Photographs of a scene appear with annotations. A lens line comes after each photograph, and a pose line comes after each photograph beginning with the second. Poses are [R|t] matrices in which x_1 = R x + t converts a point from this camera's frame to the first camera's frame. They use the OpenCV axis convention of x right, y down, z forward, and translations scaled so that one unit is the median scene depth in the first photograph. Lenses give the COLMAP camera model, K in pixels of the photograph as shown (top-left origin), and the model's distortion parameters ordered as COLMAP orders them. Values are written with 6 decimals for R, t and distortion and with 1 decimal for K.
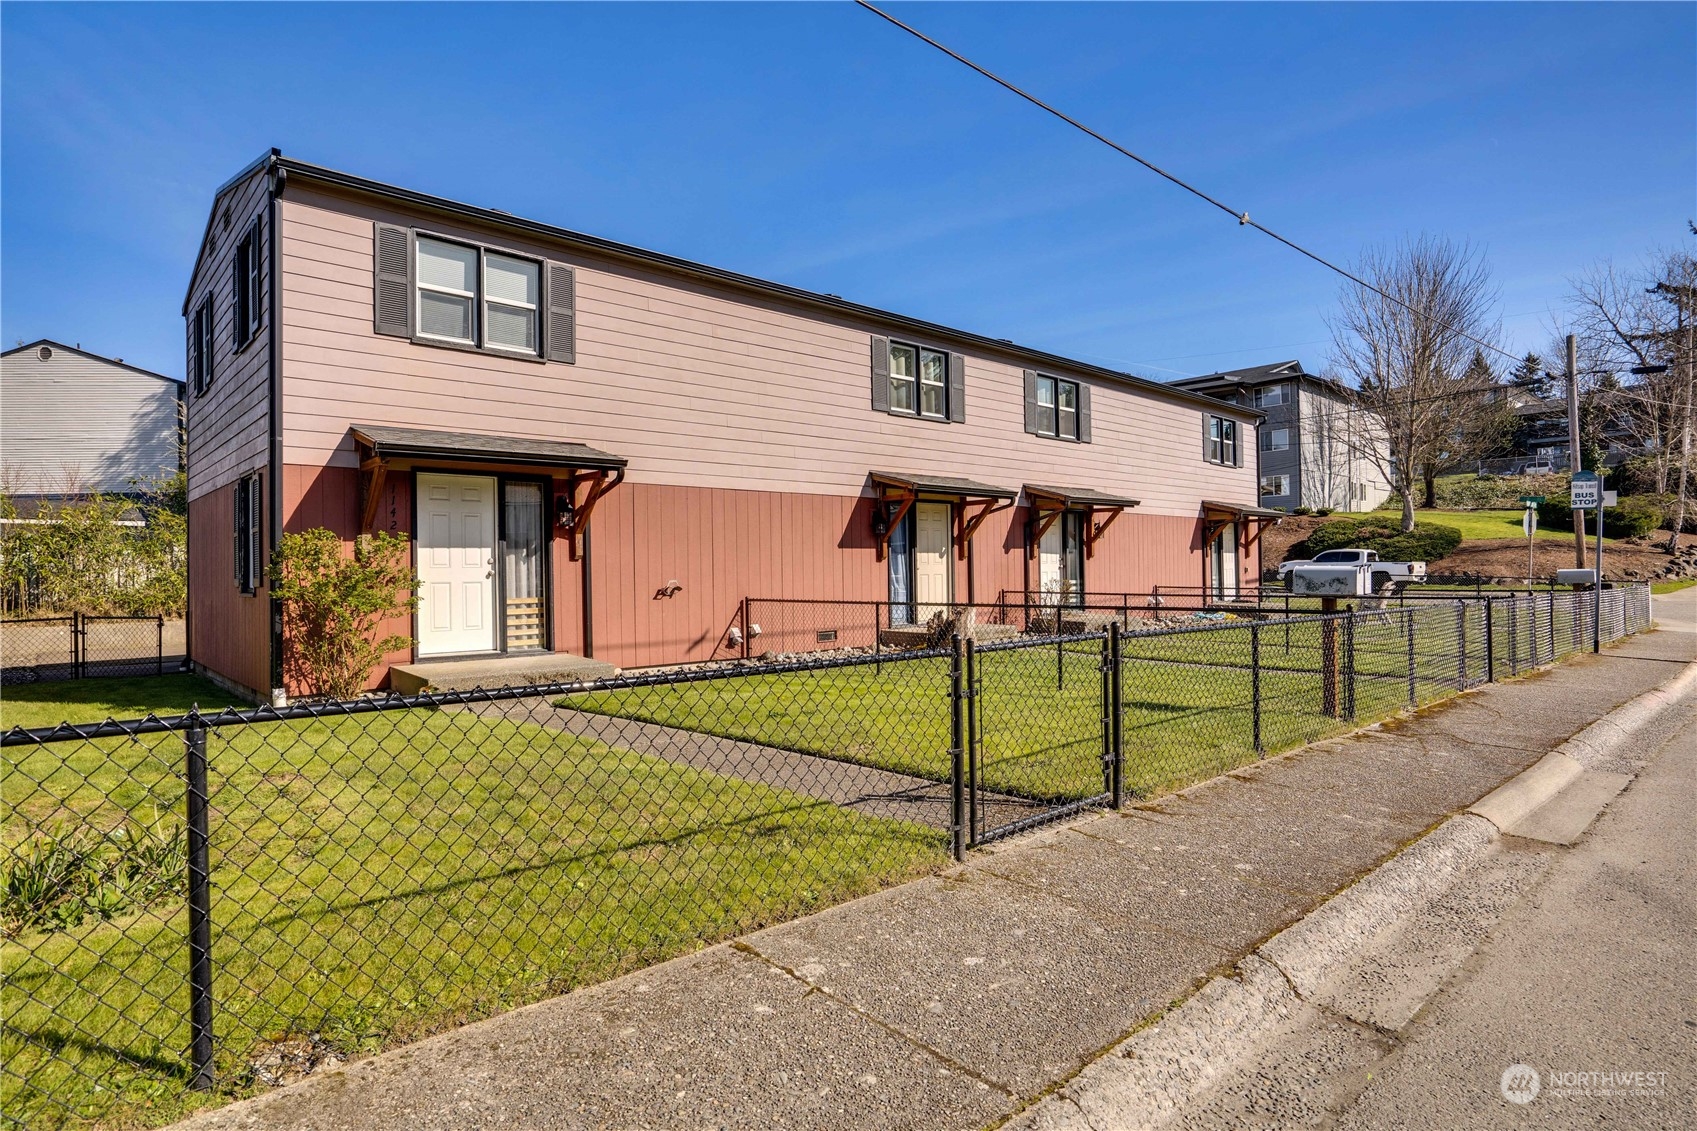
lens RADIAL K [[911.5, 0, 848.9], [0, 911.5, 568.4], [0, 0, 1]] dist [-0.008177, -0.000737]
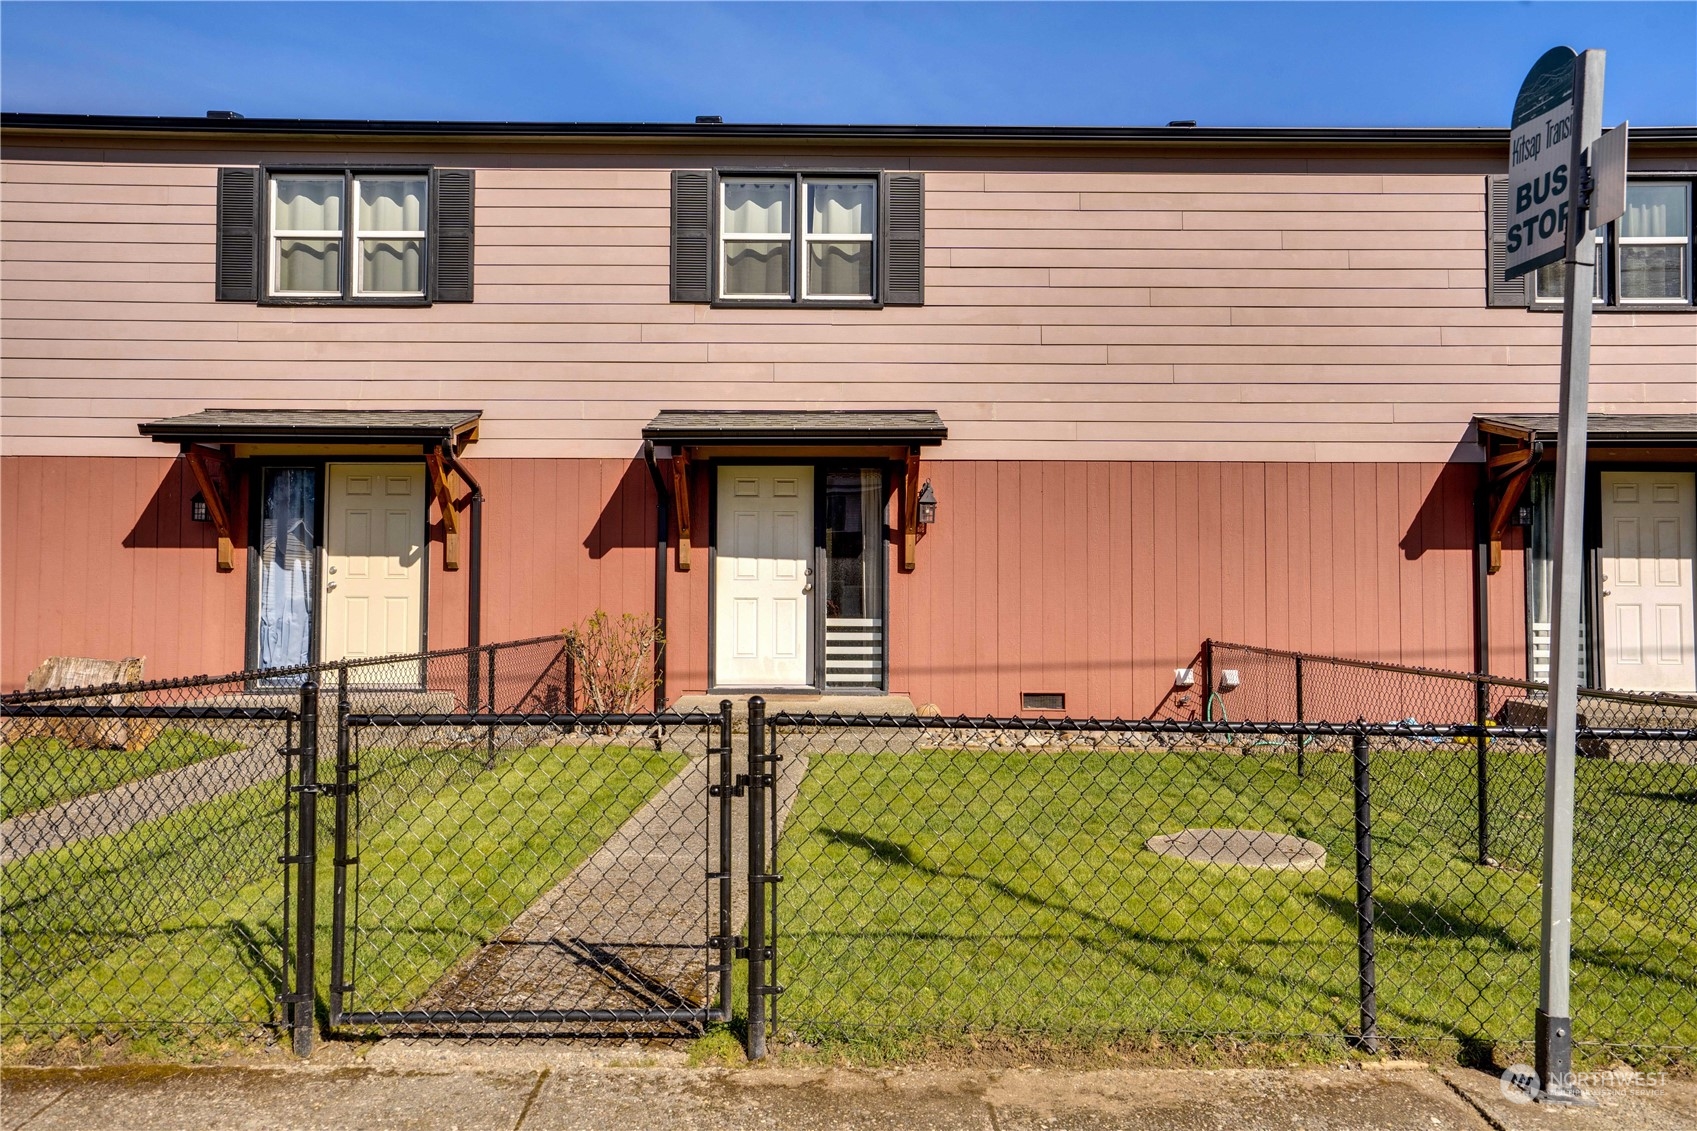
lens RADIAL K [[1180.9, 0, 848.4], [0, 1180.9, 561.7], [0, 0, 1]] dist [0.027015, 0.000136]
pose [[0.746183, -0.003454, -0.665731, 0.329304], [-0.009438, 0.999831, -0.015767, -0.002594], [0.665673, 0.018048, 0.746025, 0.295980]]
